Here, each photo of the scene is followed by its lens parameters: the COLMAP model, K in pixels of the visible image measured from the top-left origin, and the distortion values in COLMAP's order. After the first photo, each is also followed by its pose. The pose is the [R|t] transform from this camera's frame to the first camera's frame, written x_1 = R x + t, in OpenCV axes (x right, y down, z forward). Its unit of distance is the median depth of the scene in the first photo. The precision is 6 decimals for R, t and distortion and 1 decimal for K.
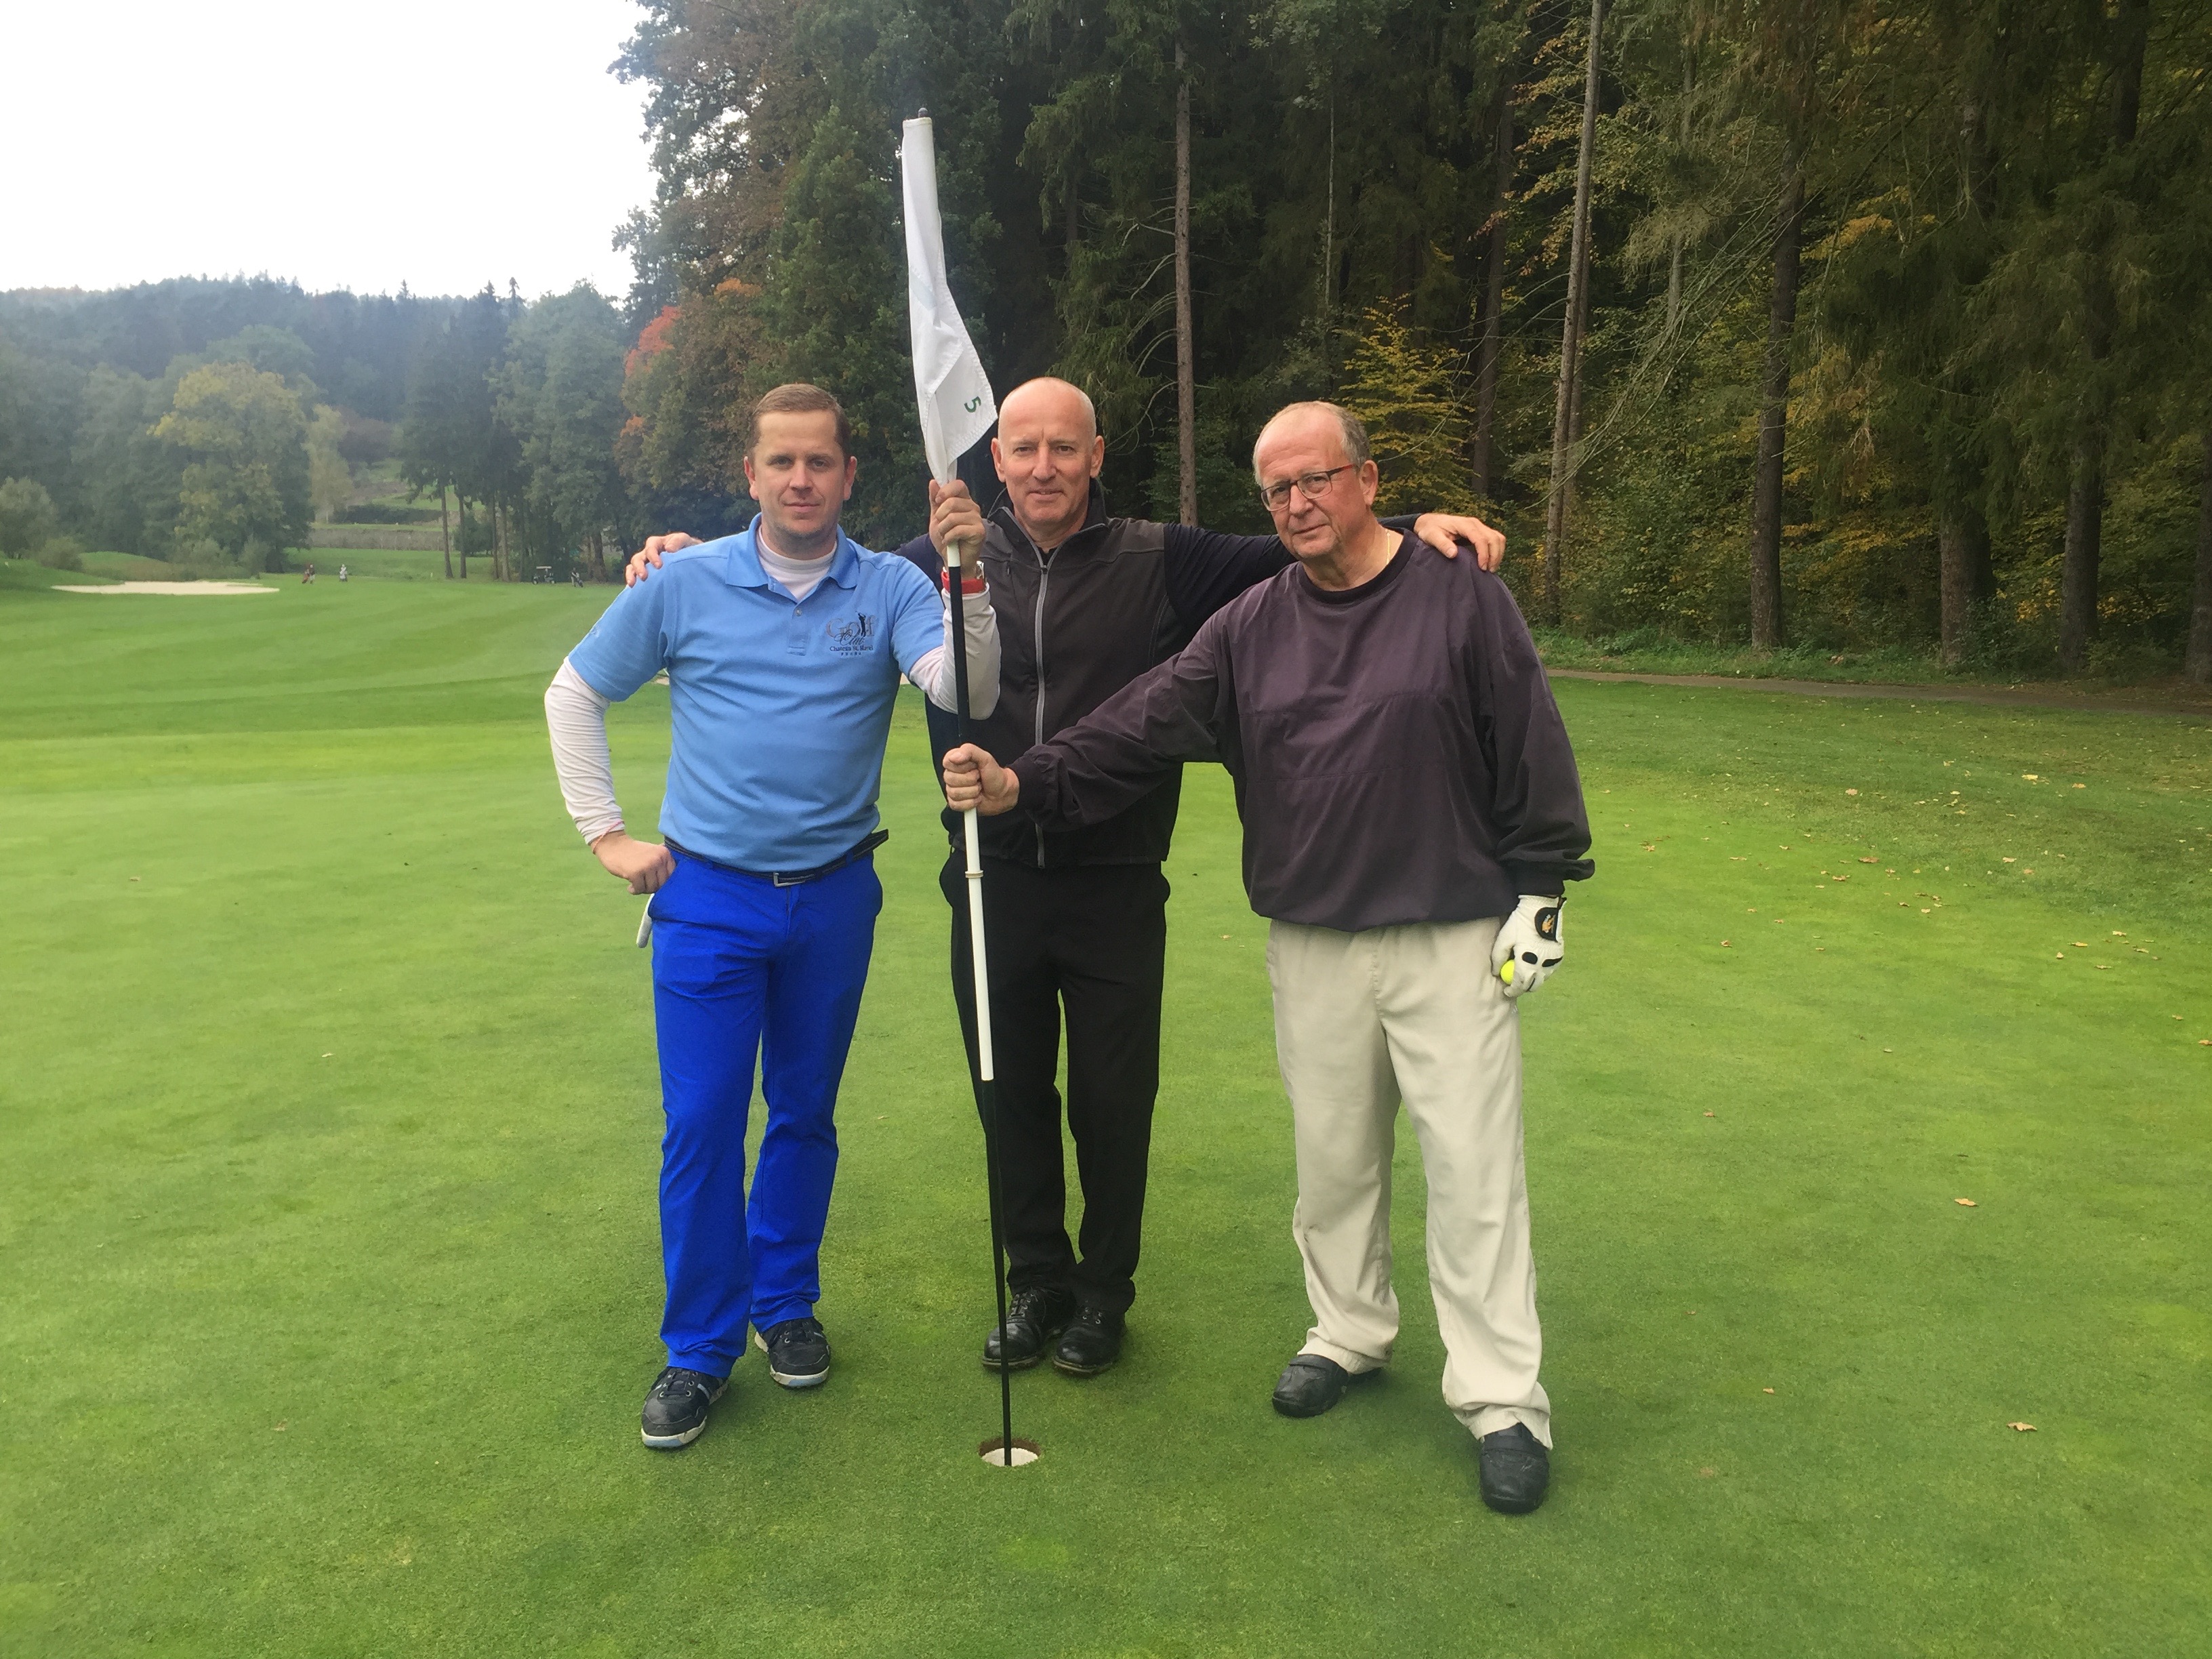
lens RADIAL K [[1923.8, 0, 1094.9], [0, 1923.8, 825.1], [0, 0, 1]] dist [0.116353, -0.142099]
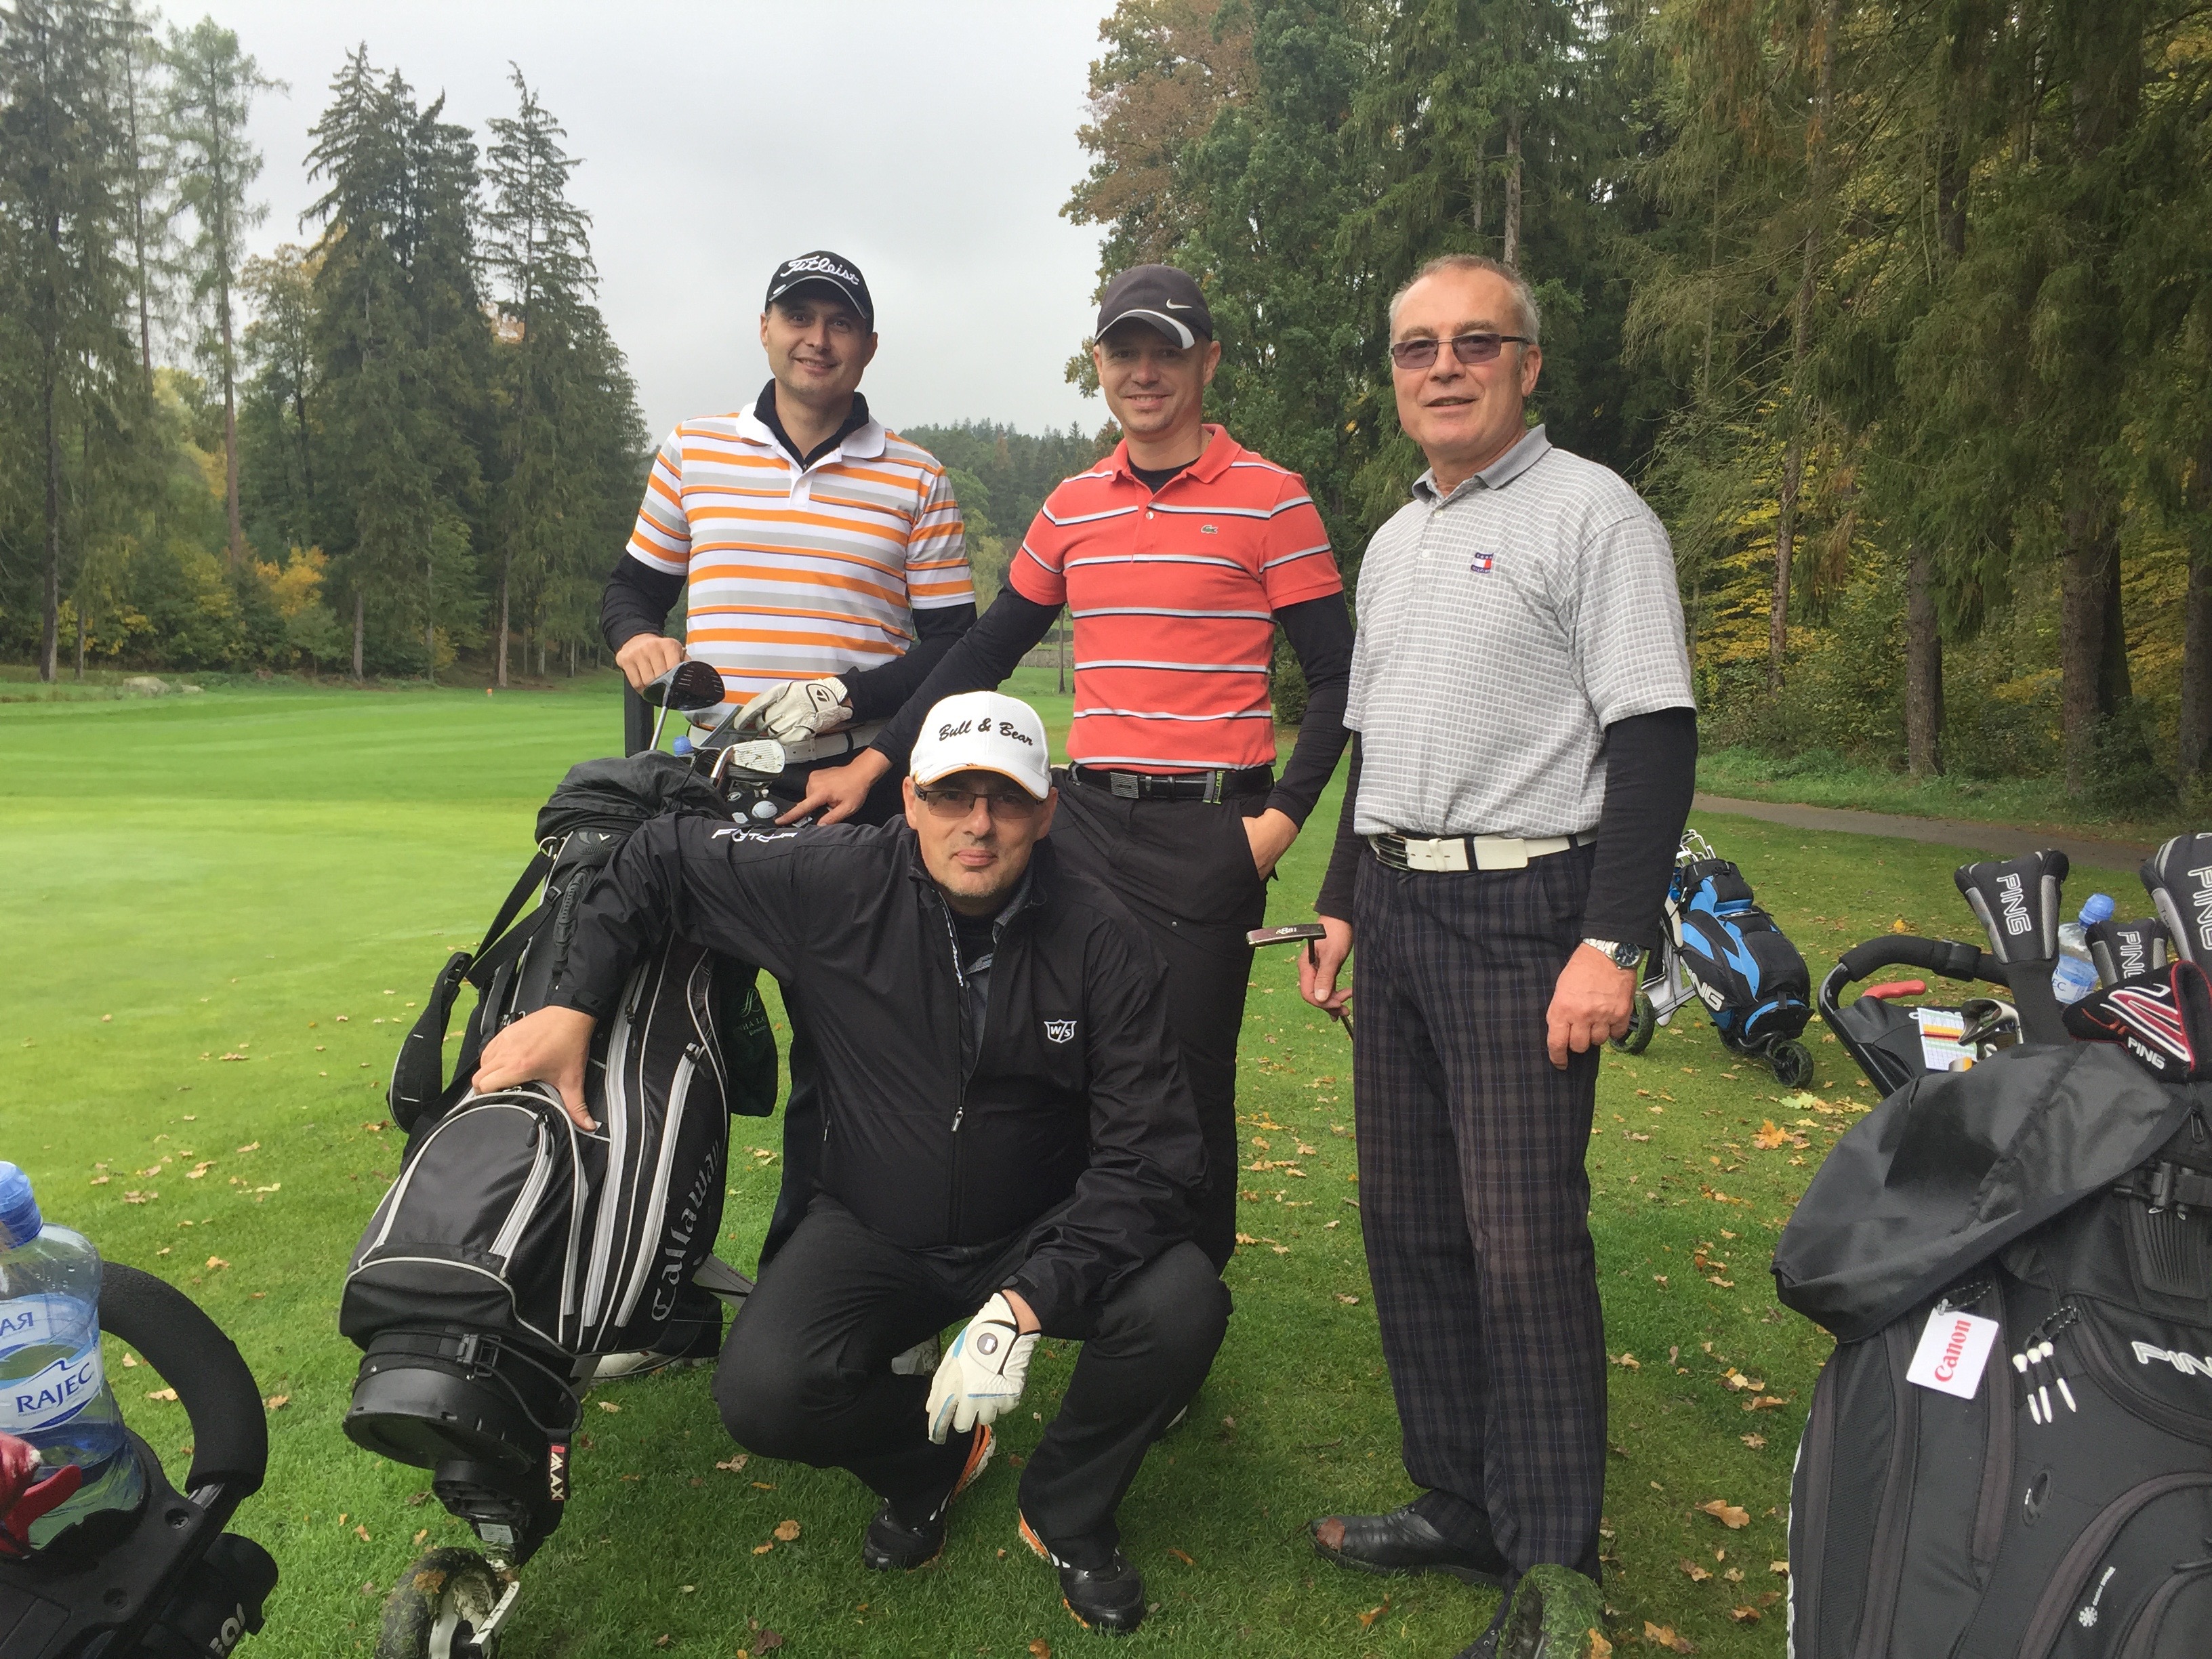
lens RADIAL K [[1923.8, 0, 1094.9], [0, 1923.8, 825.1], [0, 0, 1]] dist [0.116353, -0.142099]
pose [[0.942789, 0.037450, -0.331280, 0.168988], [-0.057530, 0.997039, -0.051015, -0.003017], [0.328389, 0.067155, 0.942152, 0.047931]]
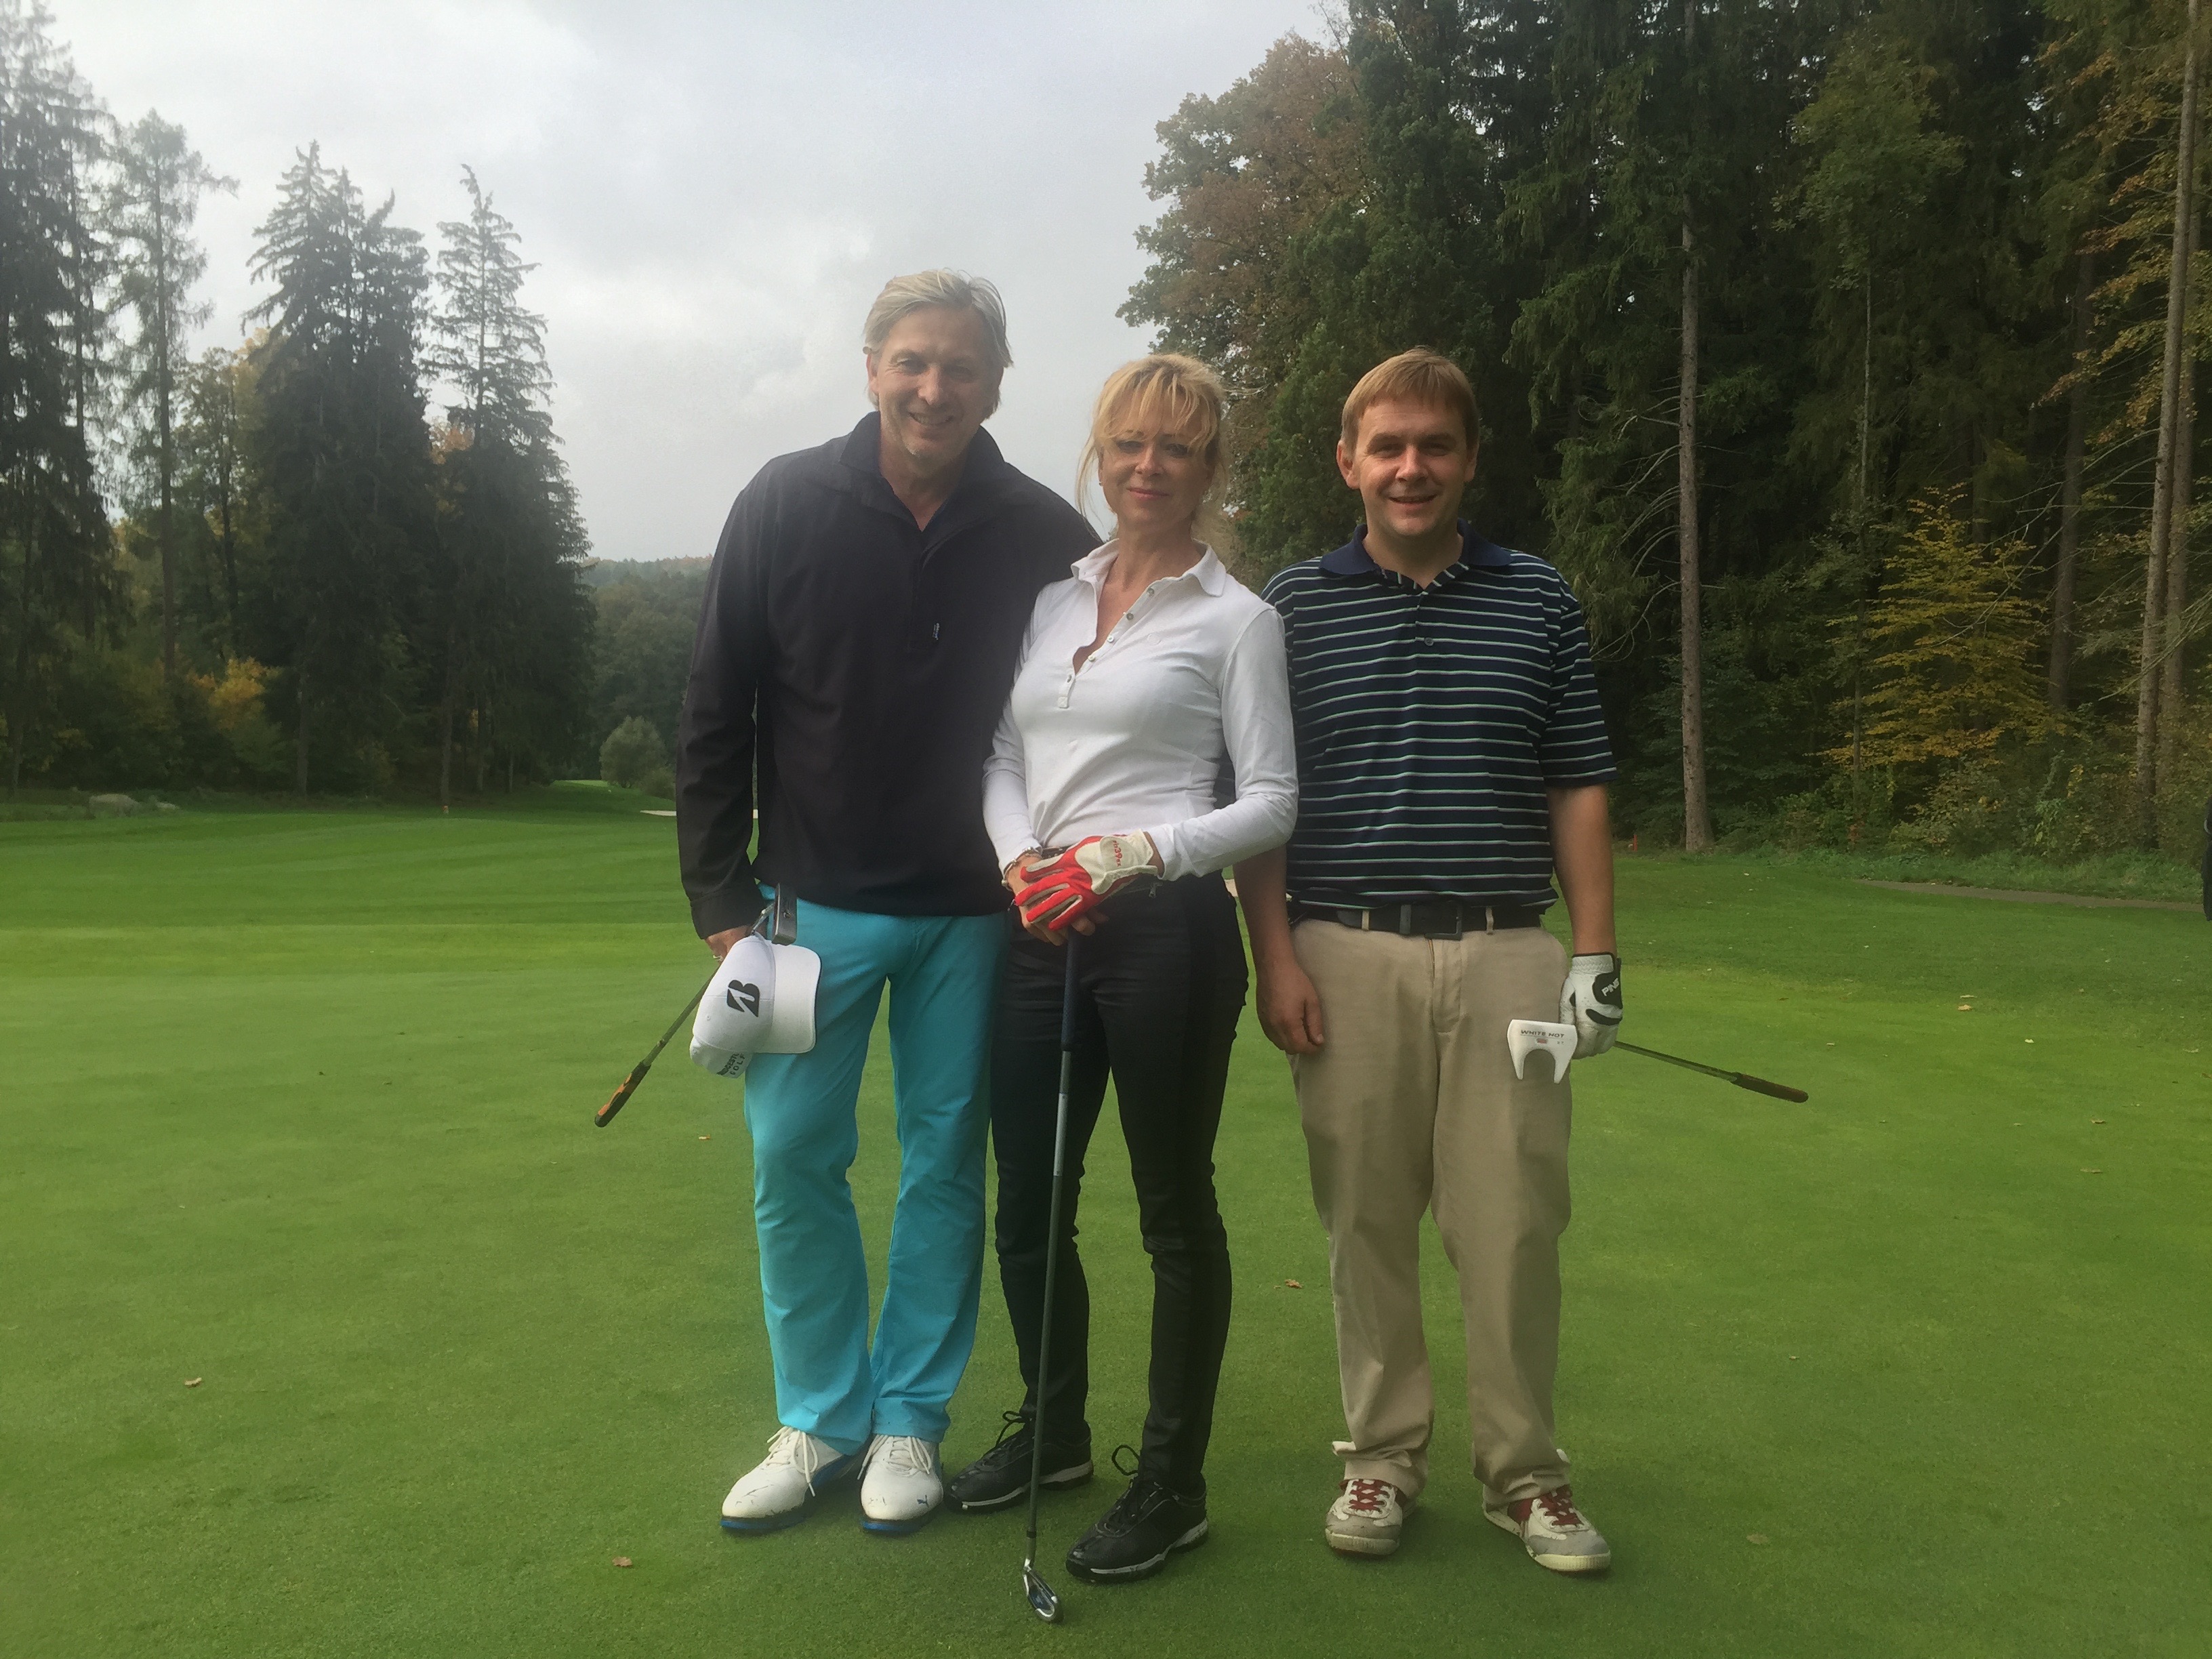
lens RADIAL K [[1923.8, 0, 1094.9], [0, 1923.8, 825.1], [0, 0, 1]] dist [0.116353, -0.142099]
pose [[0.963778, 0.012704, -0.266404, 0.020827], [-0.044533, 0.992508, -0.113778, -0.000462], [0.262962, 0.121520, 0.957123, 0.065245]]
